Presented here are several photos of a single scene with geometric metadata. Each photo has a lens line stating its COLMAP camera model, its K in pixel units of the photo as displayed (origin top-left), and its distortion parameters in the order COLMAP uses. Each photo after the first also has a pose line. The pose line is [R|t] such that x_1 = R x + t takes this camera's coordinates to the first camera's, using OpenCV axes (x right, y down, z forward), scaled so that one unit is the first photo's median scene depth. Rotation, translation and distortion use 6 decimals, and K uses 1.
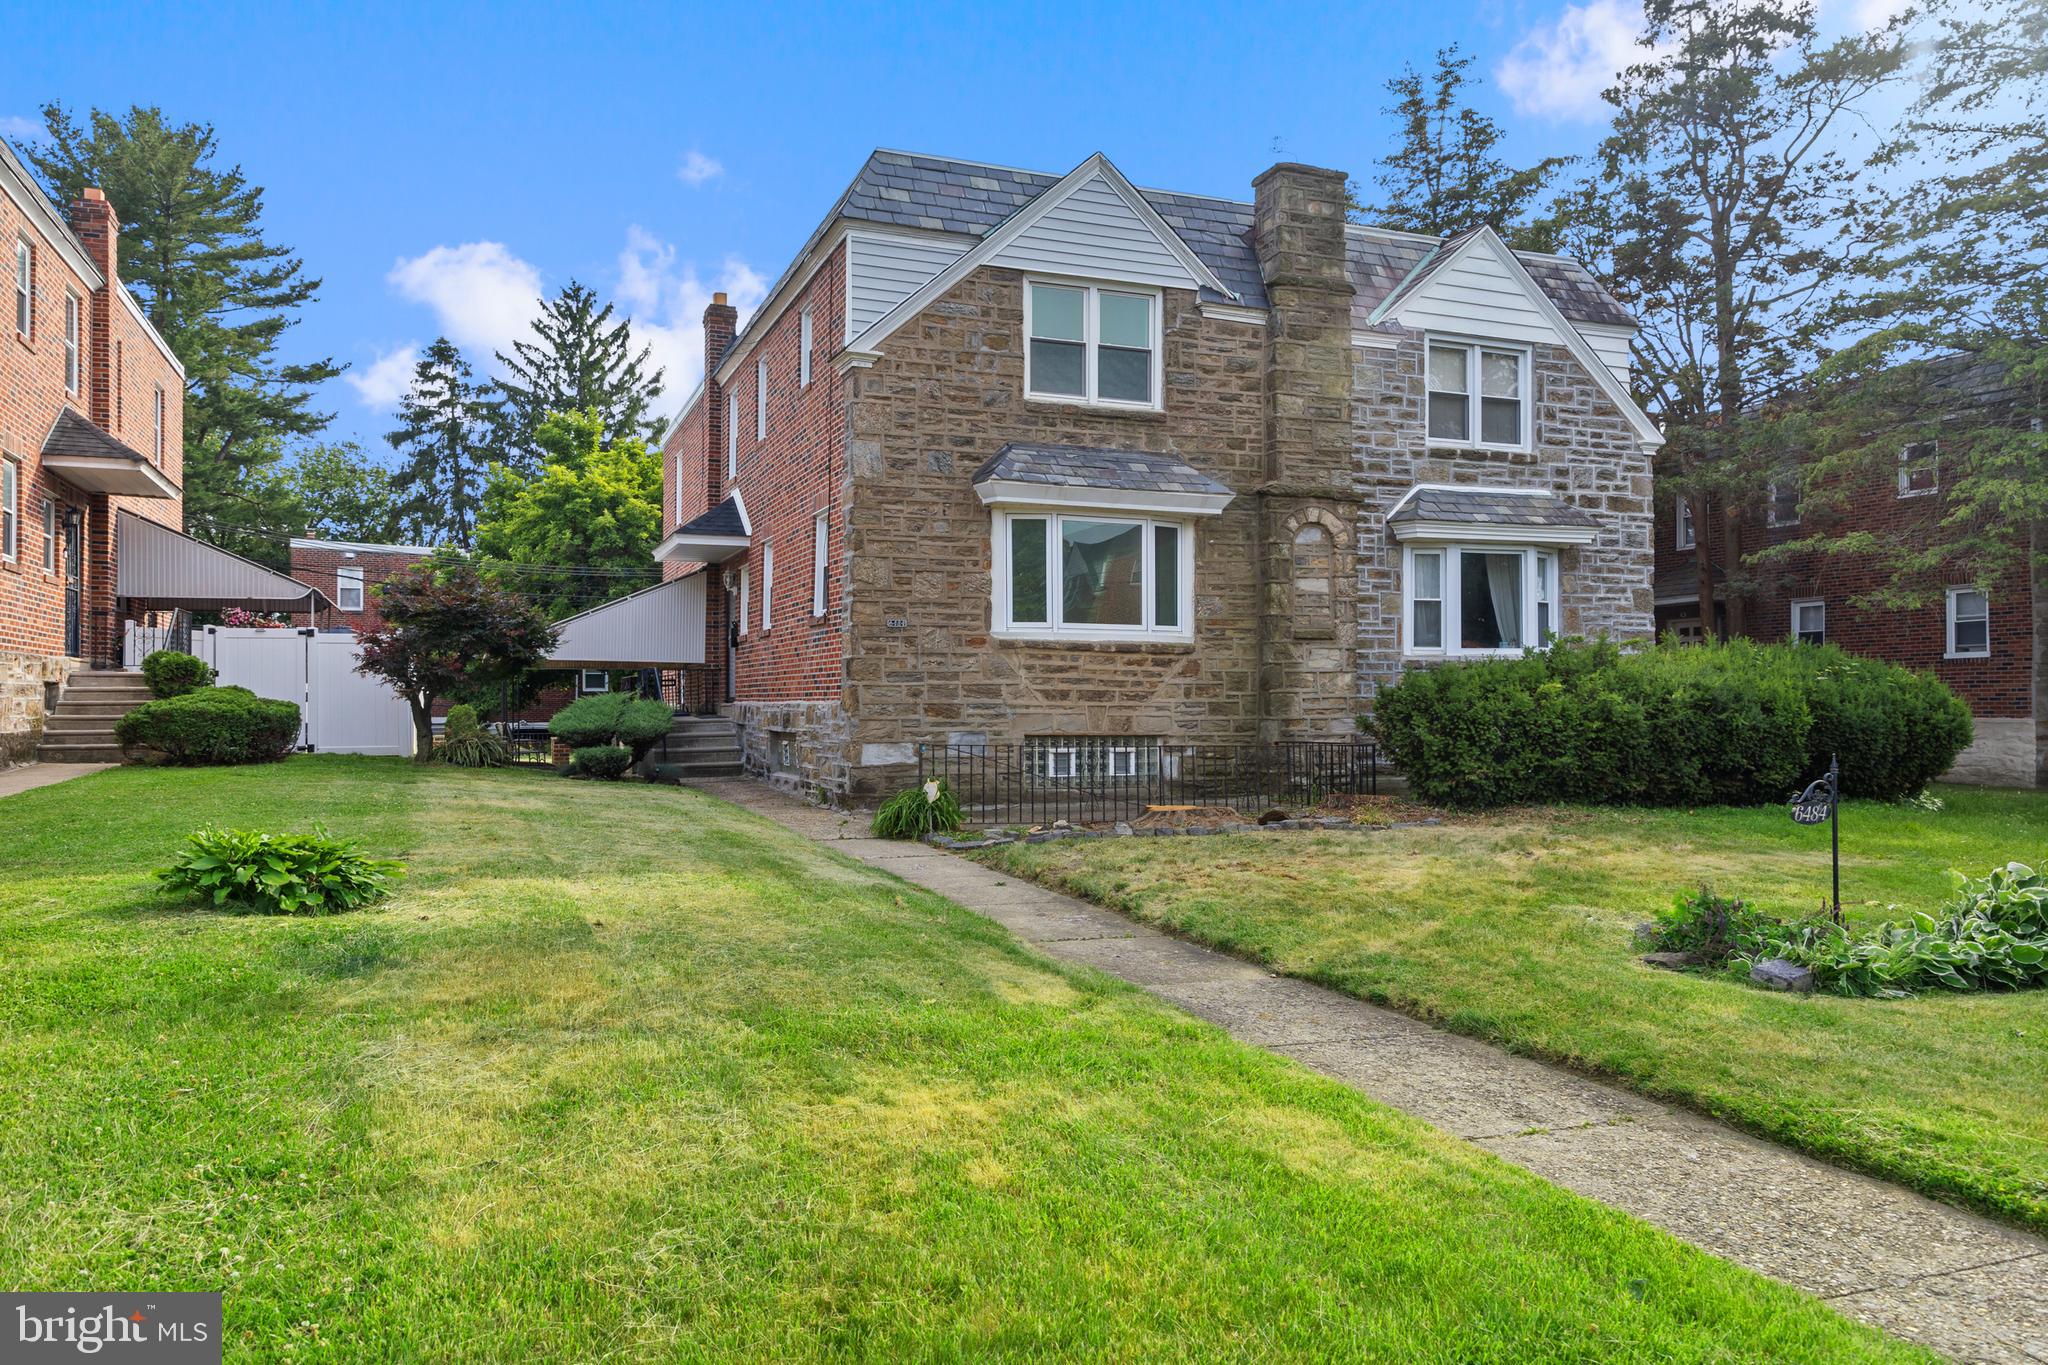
lens RADIAL K [[1407.4, 0, 1038.2], [0, 1407.4, 677.6], [0, 0, 1]] dist [0.002695, -0.008443]
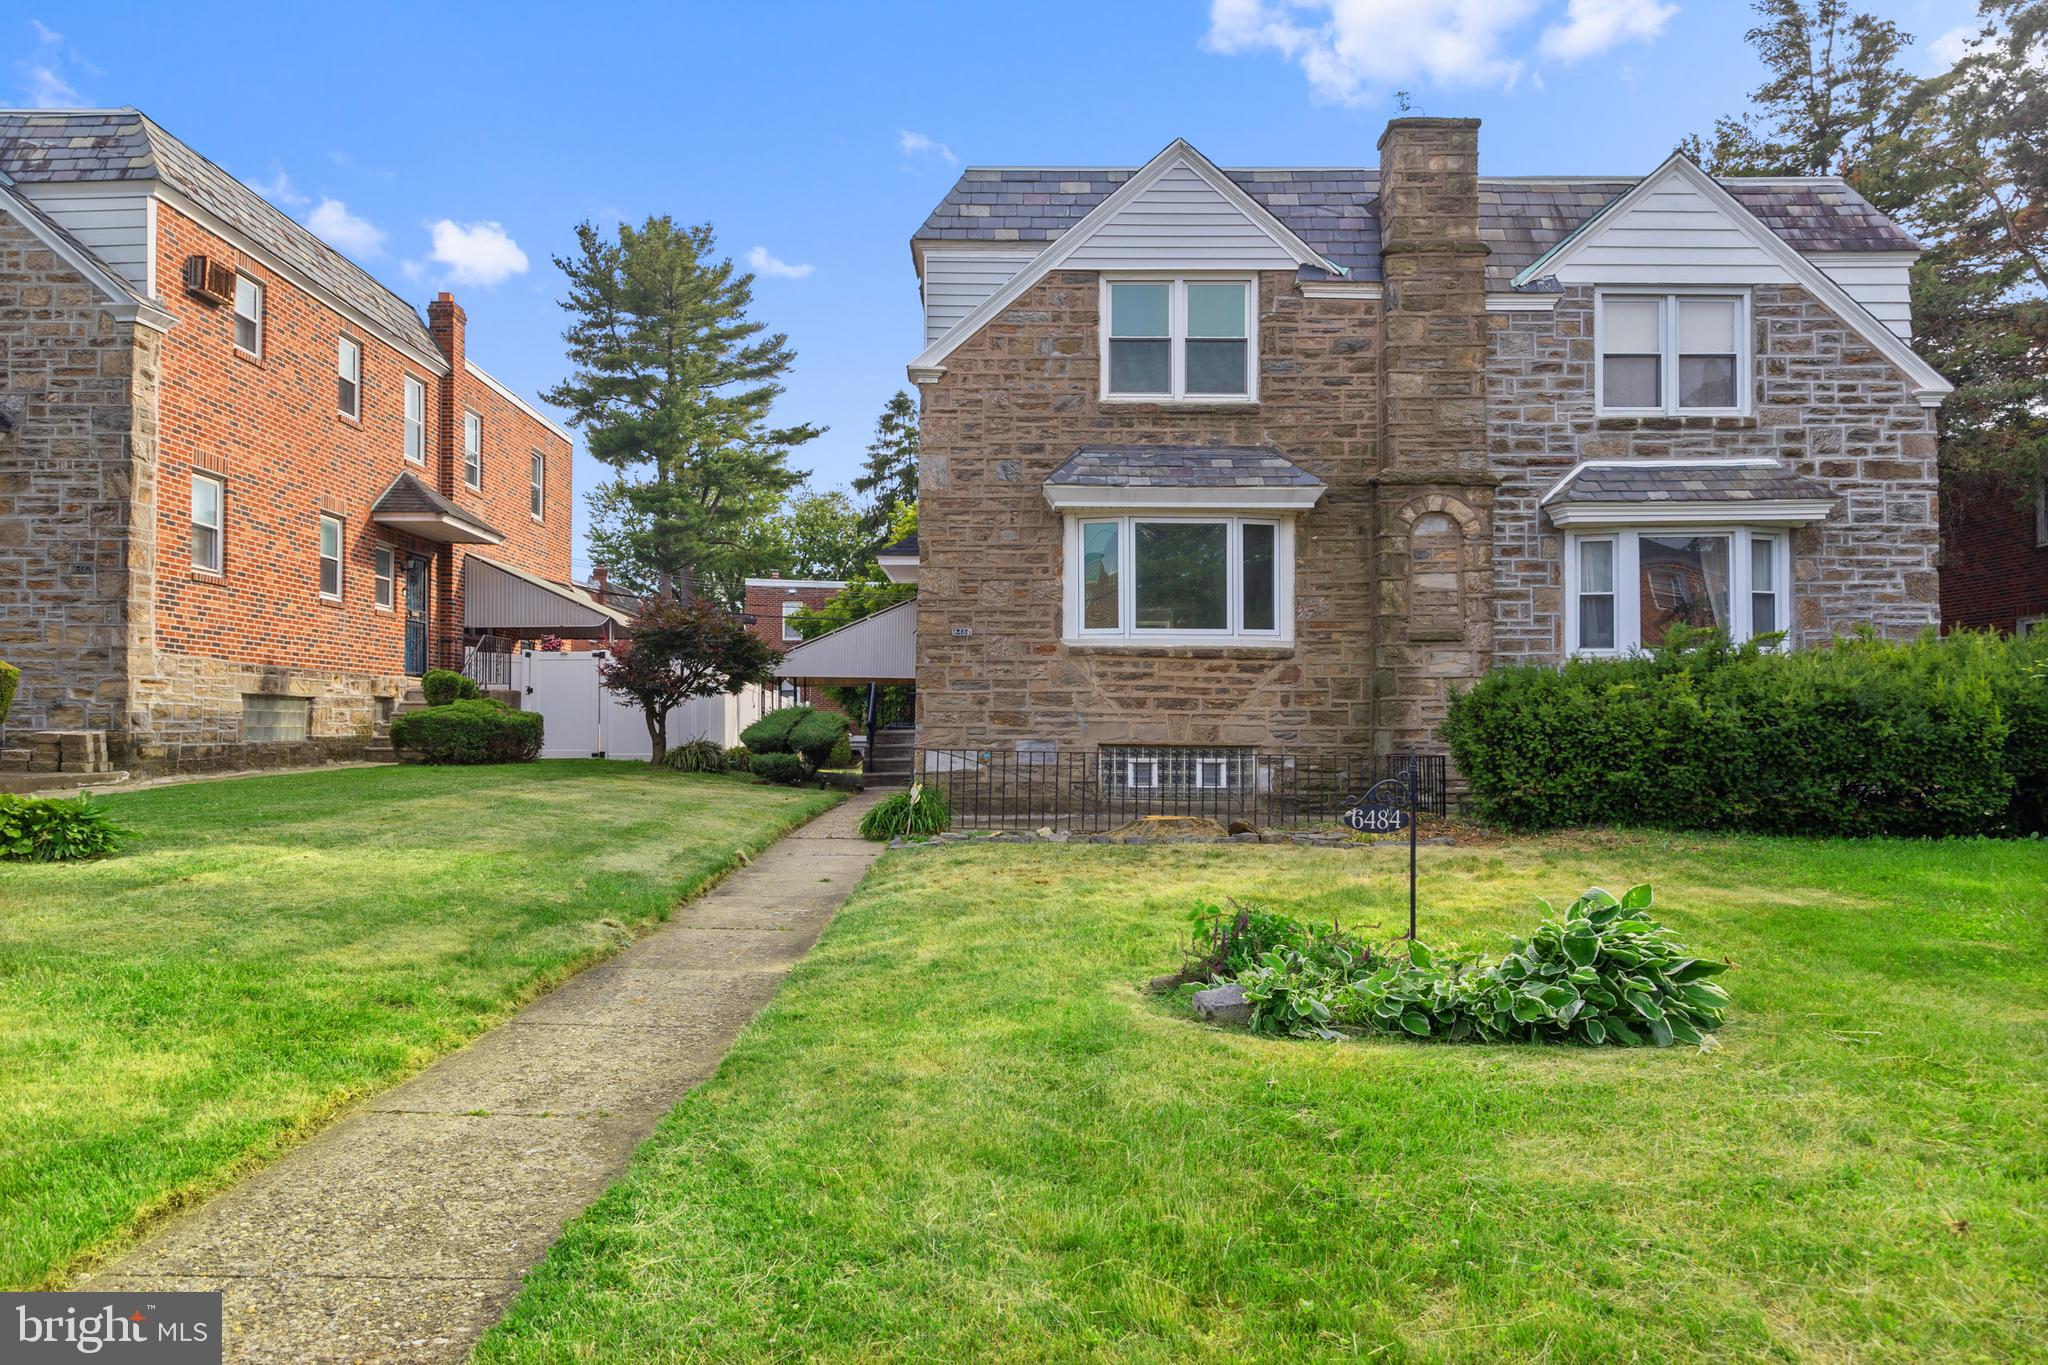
lens RADIAL K [[1407.4, 0, 1034.5], [0, 1407.4, 696.6], [0, 0, 1]] dist [0.002695, -0.008443]
pose [[0.929072, -0.005548, -0.369857, 0.286183], [0.003614, 0.999976, -0.005922, 0.012494], [0.369881, 0.004165, 0.929070, 0.067425]]
